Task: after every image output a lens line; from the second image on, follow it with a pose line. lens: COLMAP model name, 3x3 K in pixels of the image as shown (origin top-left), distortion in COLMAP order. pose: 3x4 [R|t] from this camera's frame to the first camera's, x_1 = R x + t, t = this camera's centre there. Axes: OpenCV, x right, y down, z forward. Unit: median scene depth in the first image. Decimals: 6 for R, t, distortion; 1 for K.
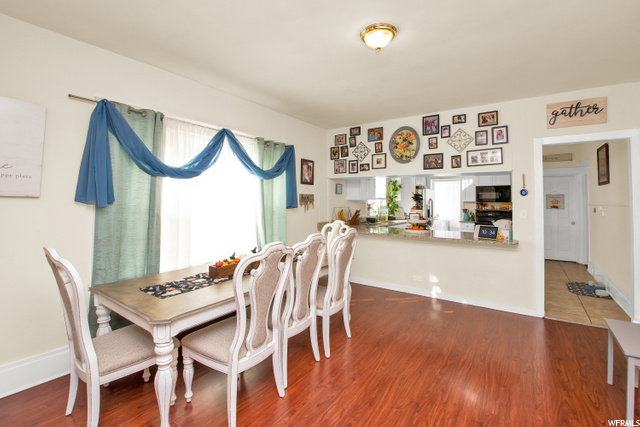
lens RADIAL K [[286.2, 0, 320.6], [0, 286.2, 207.4], [0, 0, 1]] dist [-0.002795, -0.000273]
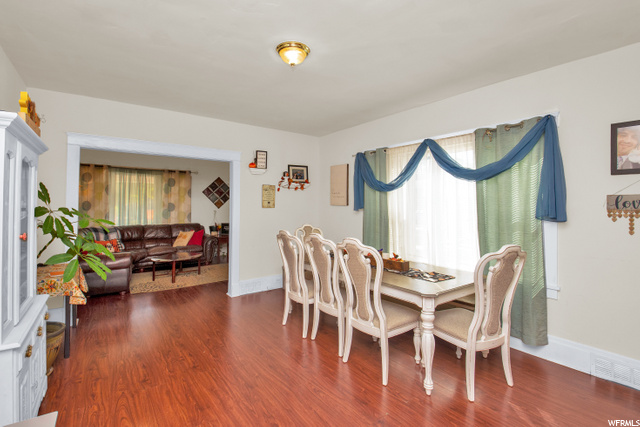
lens RADIAL K [[286.2, 0, 320.6], [0, 286.2, 207.4], [0, 0, 1]] dist [-0.002795, -0.000273]
pose [[-0.289613, -0.000910, -0.957143, 0.698371], [-0.029814, 0.999523, 0.008071, -0.017076], [0.956679, 0.030874, -0.289502, 0.817232]]
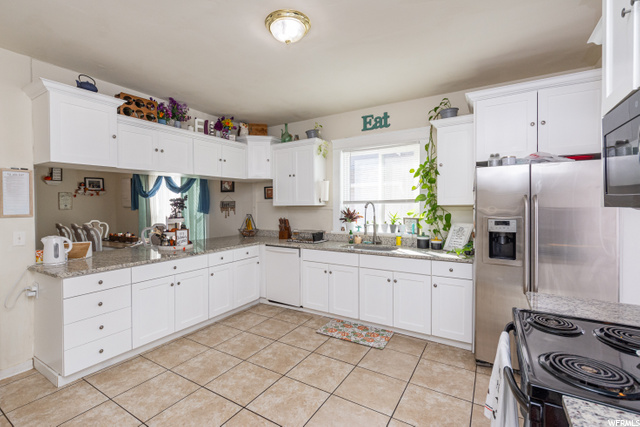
lens RADIAL K [[286.2, 0, 320.6], [0, 286.2, 207.4], [0, 0, 1]] dist [-0.002795, -0.000273]
pose [[0.078355, 0.002990, -0.996921, 1.383471], [-0.016433, 0.999864, 0.001708, -0.037819], [0.996790, 0.016249, 0.078394, 1.627818]]
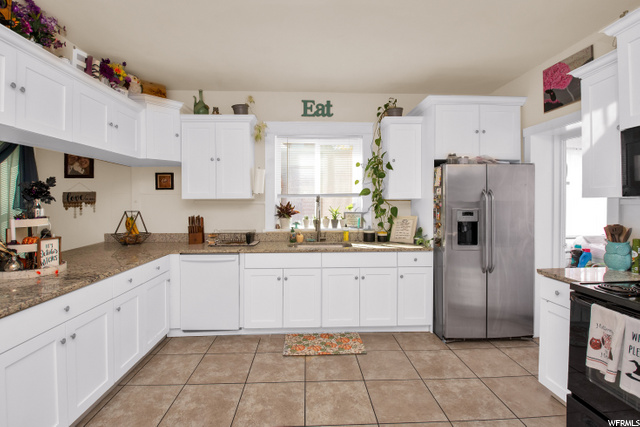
lens RADIAL K [[288.2, 0, 318.5], [0, 288.2, 202.6], [0, 0, 1]] dist [-0.011546, -0.000607]
pose [[0.614157, -0.005015, -0.789168, 1.126698], [-0.013883, 0.999756, -0.017157, -0.018850], [0.789062, 0.021494, 0.613938, 1.322856]]
